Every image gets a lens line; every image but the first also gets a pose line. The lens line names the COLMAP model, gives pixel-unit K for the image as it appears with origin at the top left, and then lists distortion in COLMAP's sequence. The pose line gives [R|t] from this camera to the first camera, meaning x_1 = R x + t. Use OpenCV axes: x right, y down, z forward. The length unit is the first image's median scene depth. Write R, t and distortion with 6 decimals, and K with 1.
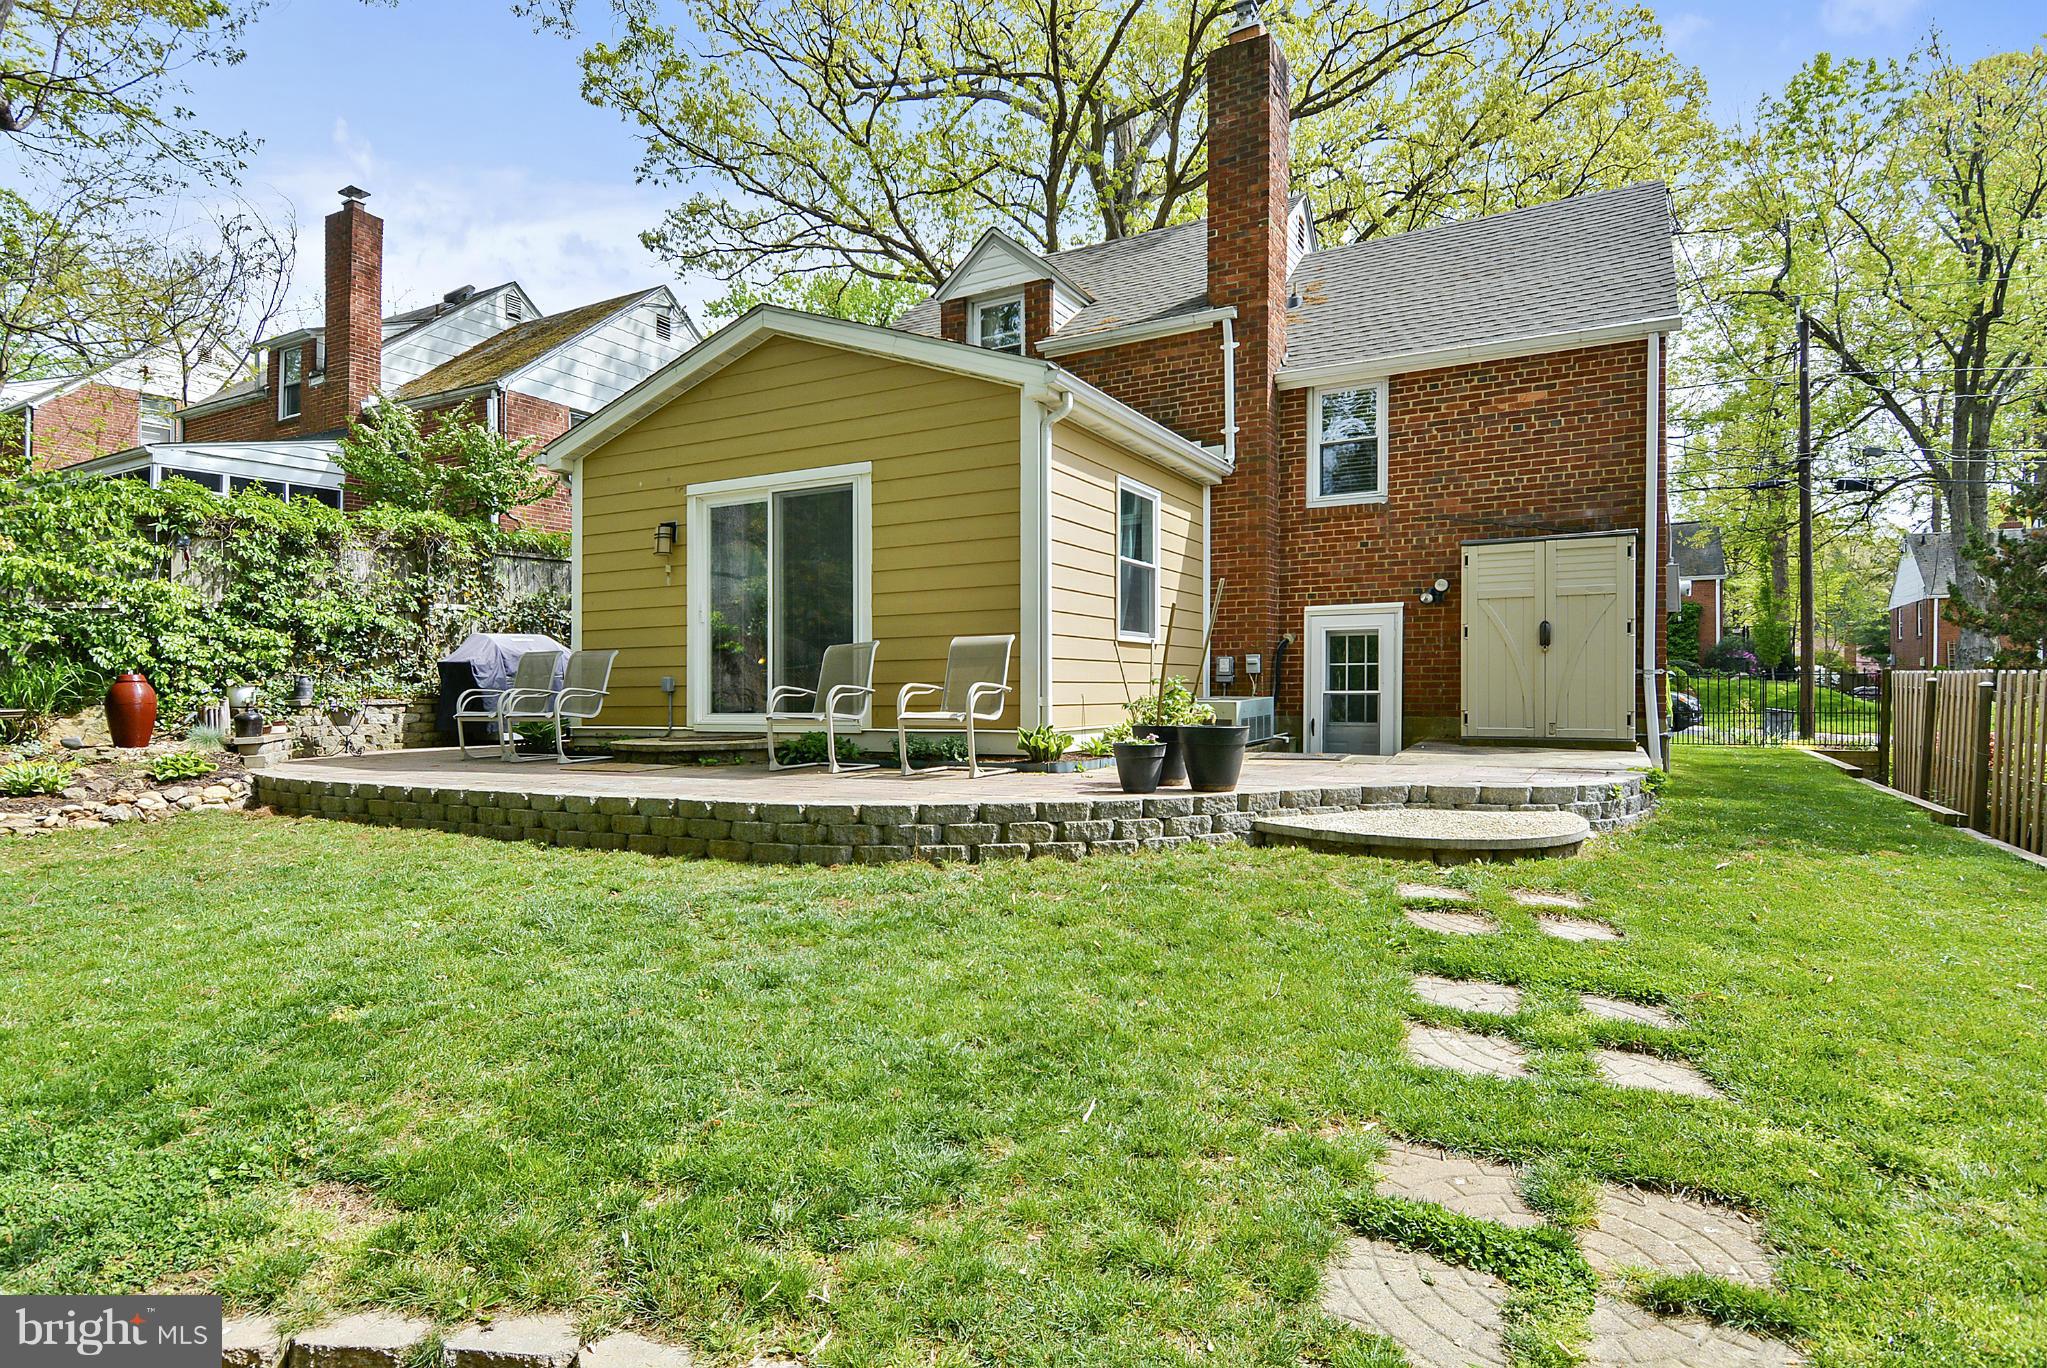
lens RADIAL K [[1072.7, 0, 1032.8], [0, 1072.7, 695.7], [0, 0, 1]] dist [0.051947, -0.056830]
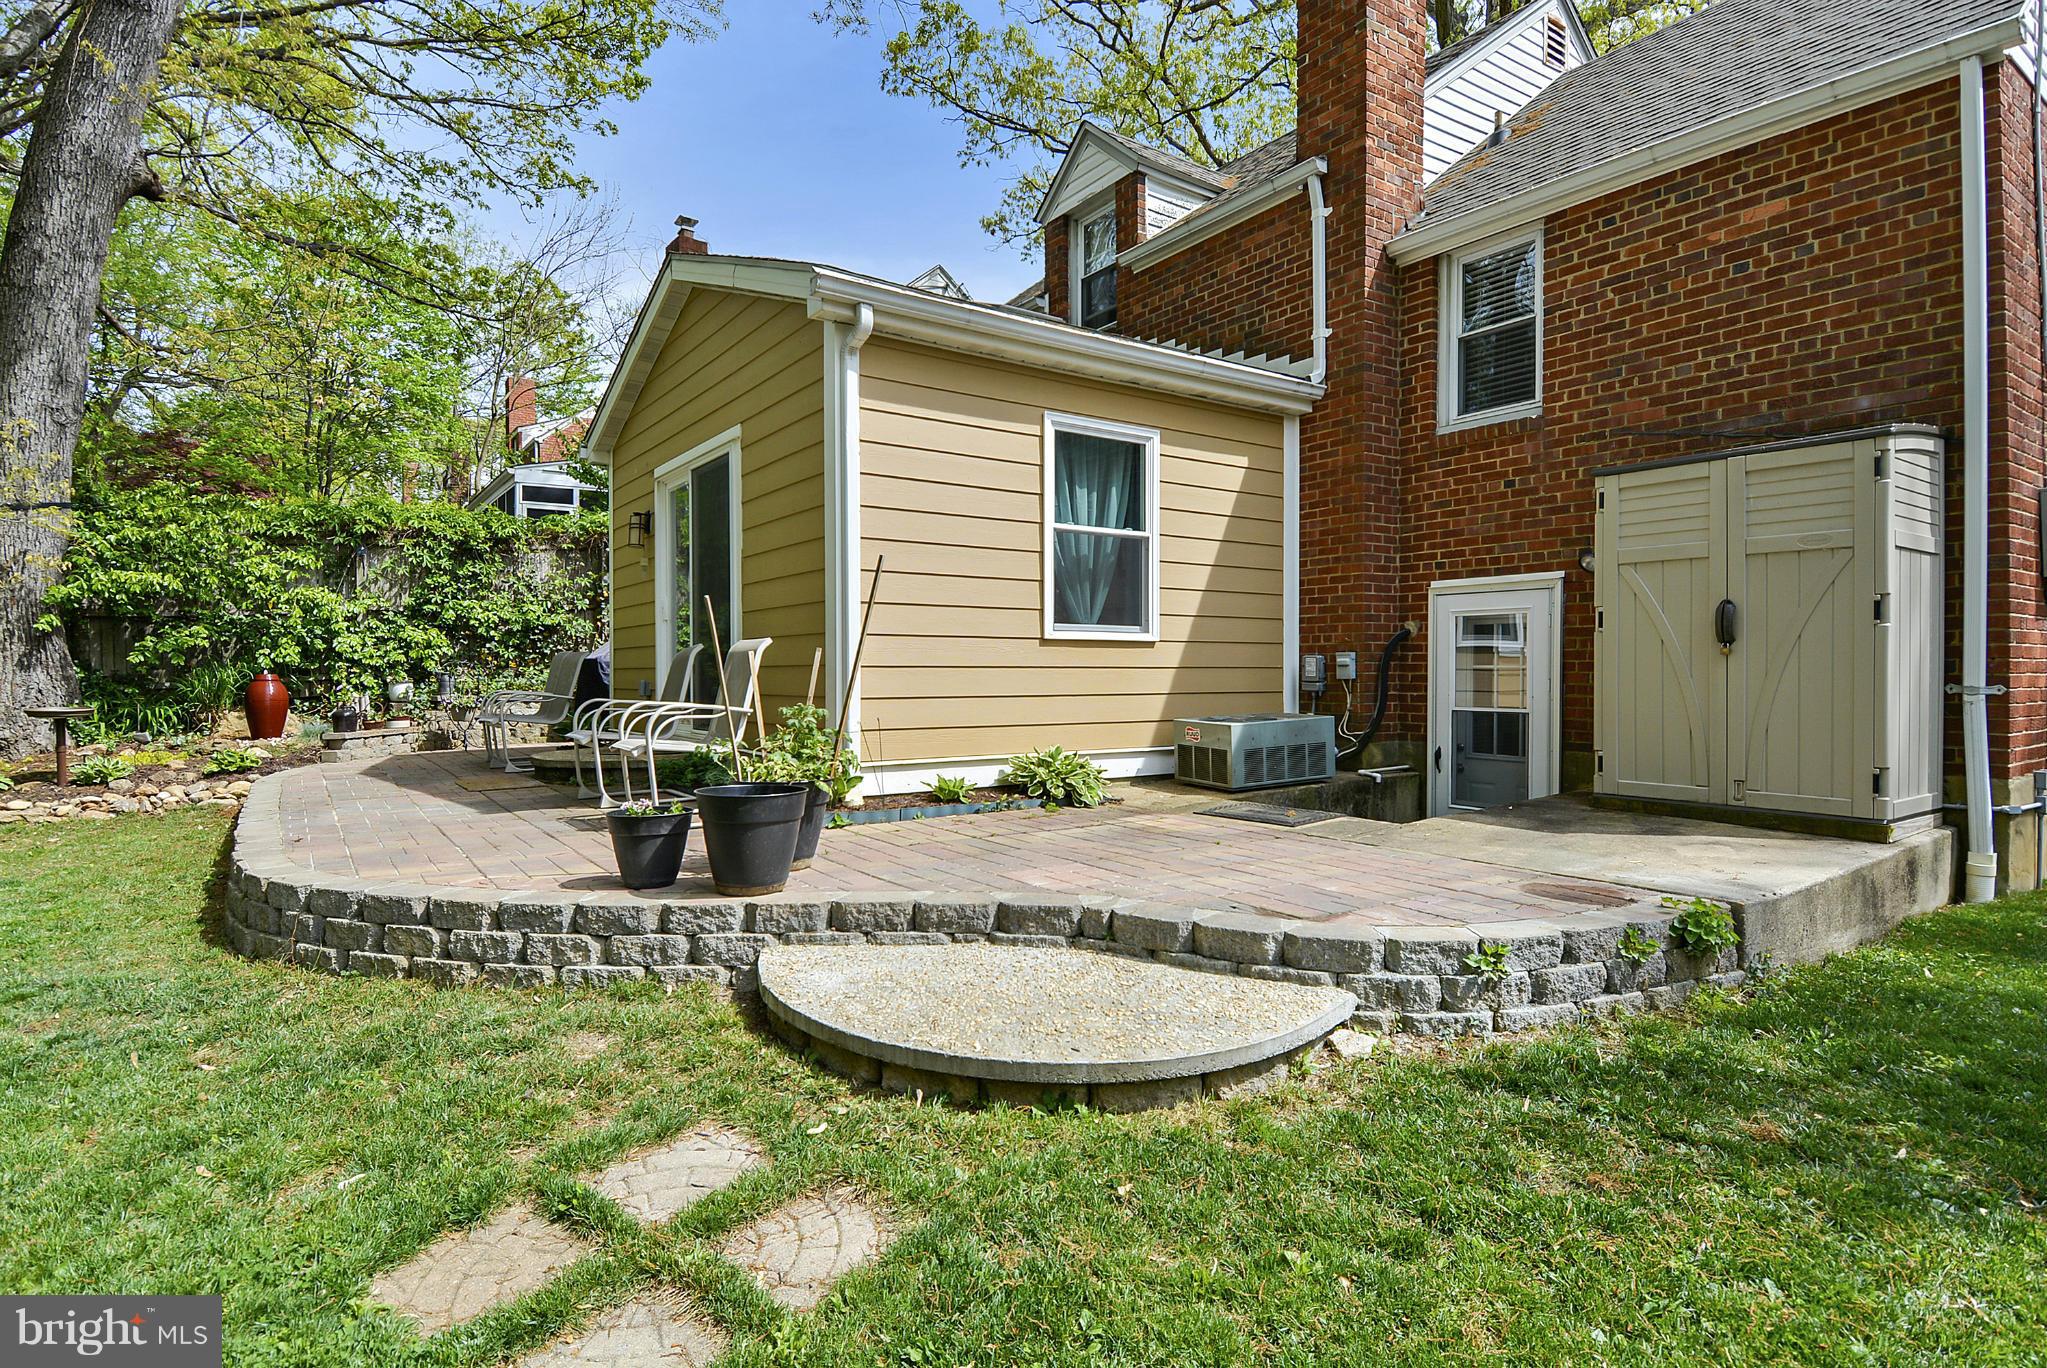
lens RADIAL K [[1102.1, 0, 1023.5], [0, 1102.1, 684.0], [0, 0, 1]] dist [0.053471, -0.058547]
pose [[0.904589, 0.010719, -0.426151, 0.342943], [-0.007902, 0.999934, 0.008379, -0.023548], [0.426212, -0.004212, 0.904613, 0.277251]]
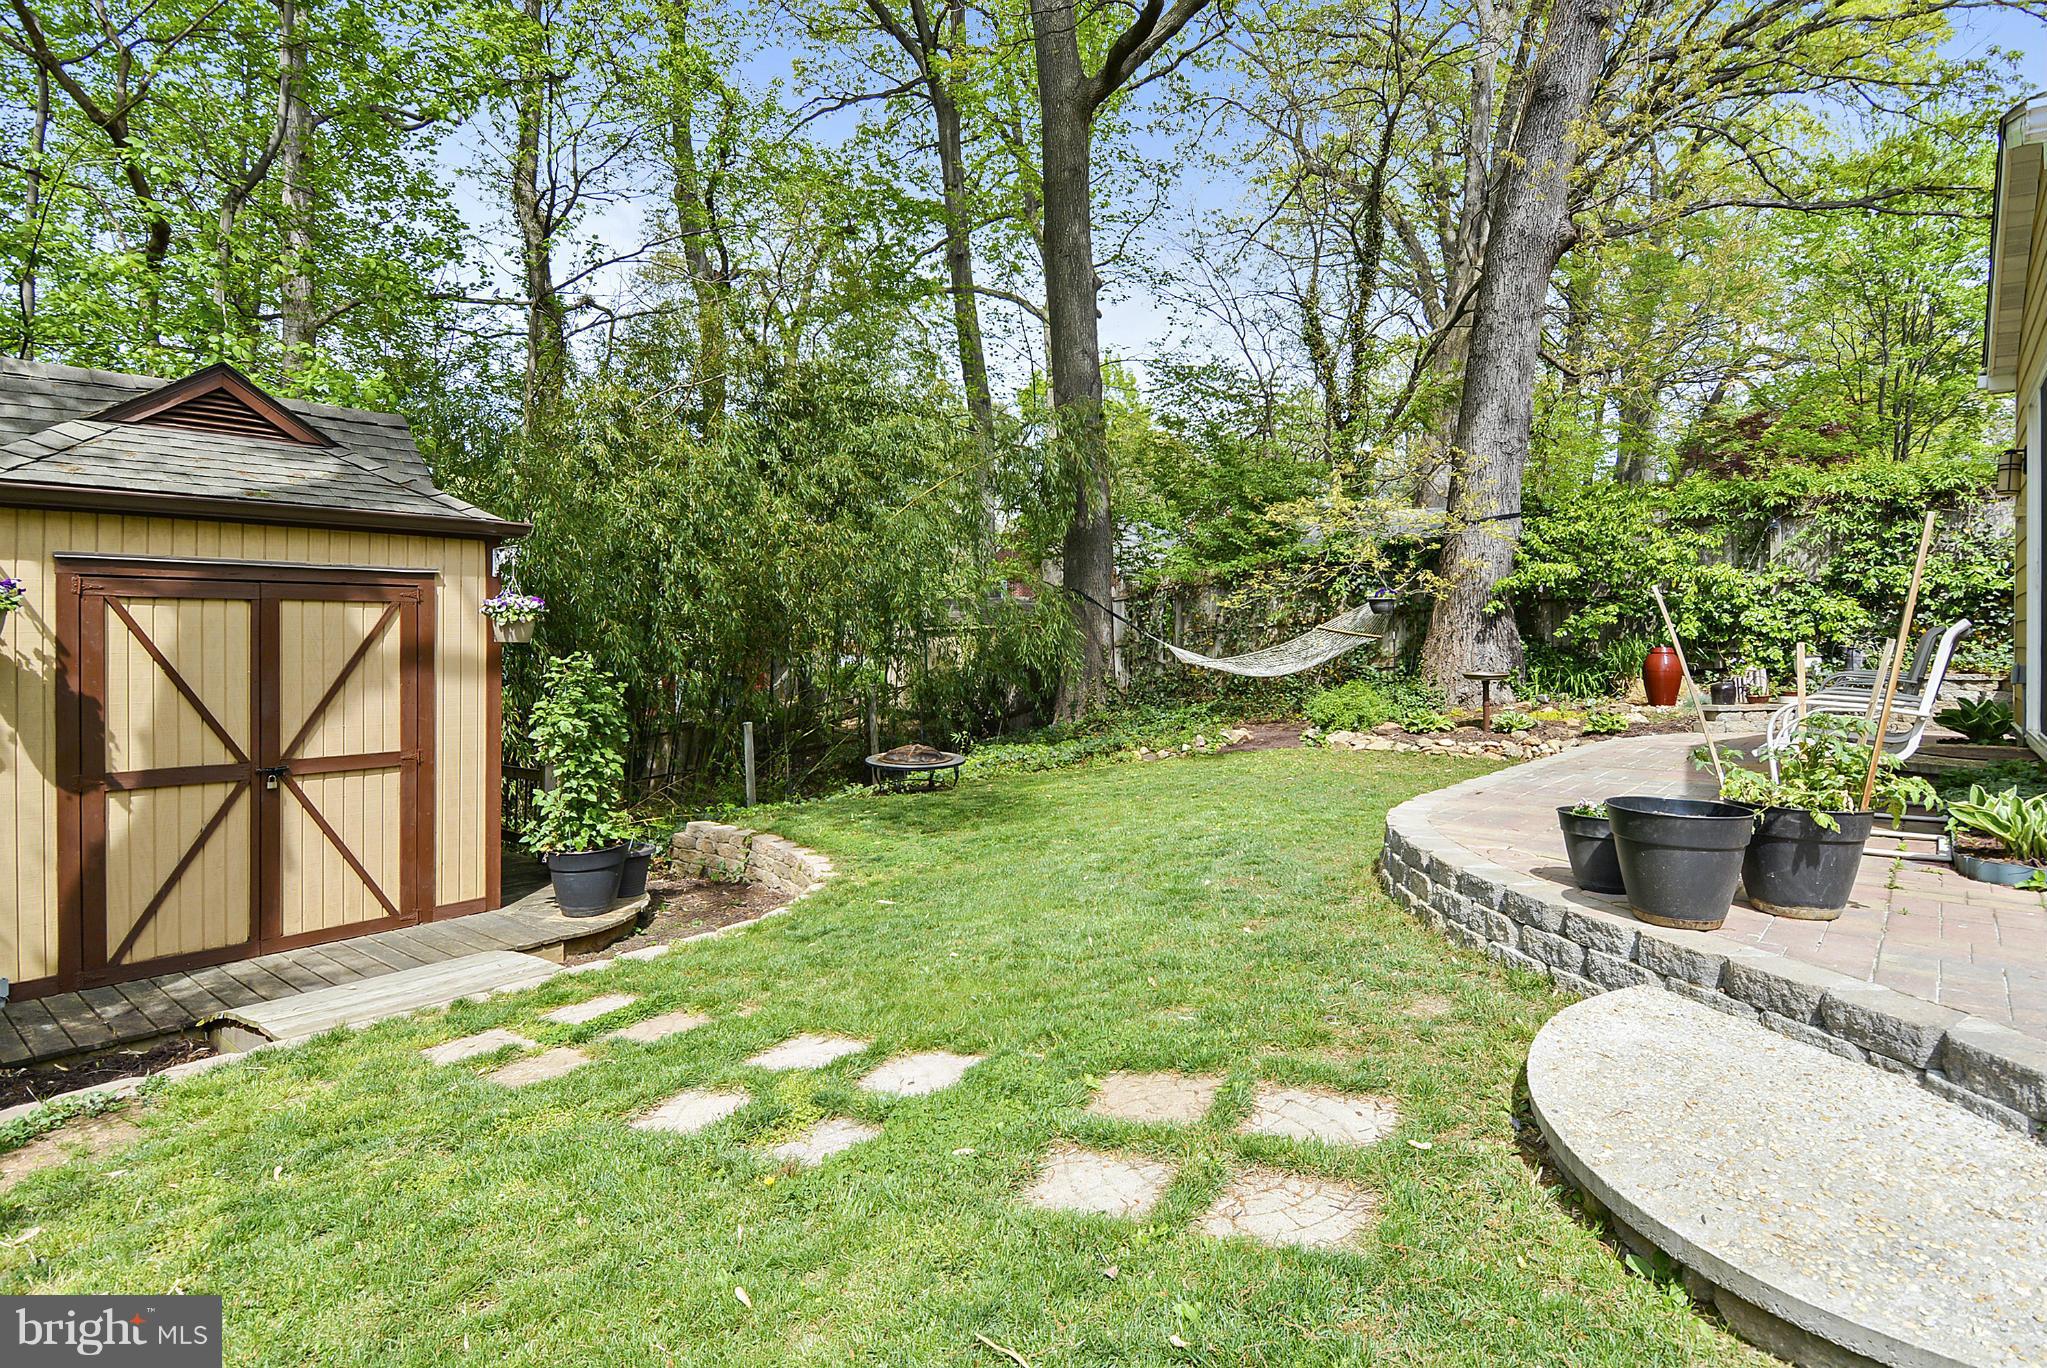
lens RADIAL K [[1067.1, 0, 1022.8], [0, 1067.1, 649.6], [0, 0, 1]] dist [0.034141, -0.029037]
pose [[-0.182632, 0.022573, -0.982922, 0.476119], [-0.004081, 0.999710, 0.023717, -0.040763], [0.983173, 0.008343, -0.182487, 0.486141]]
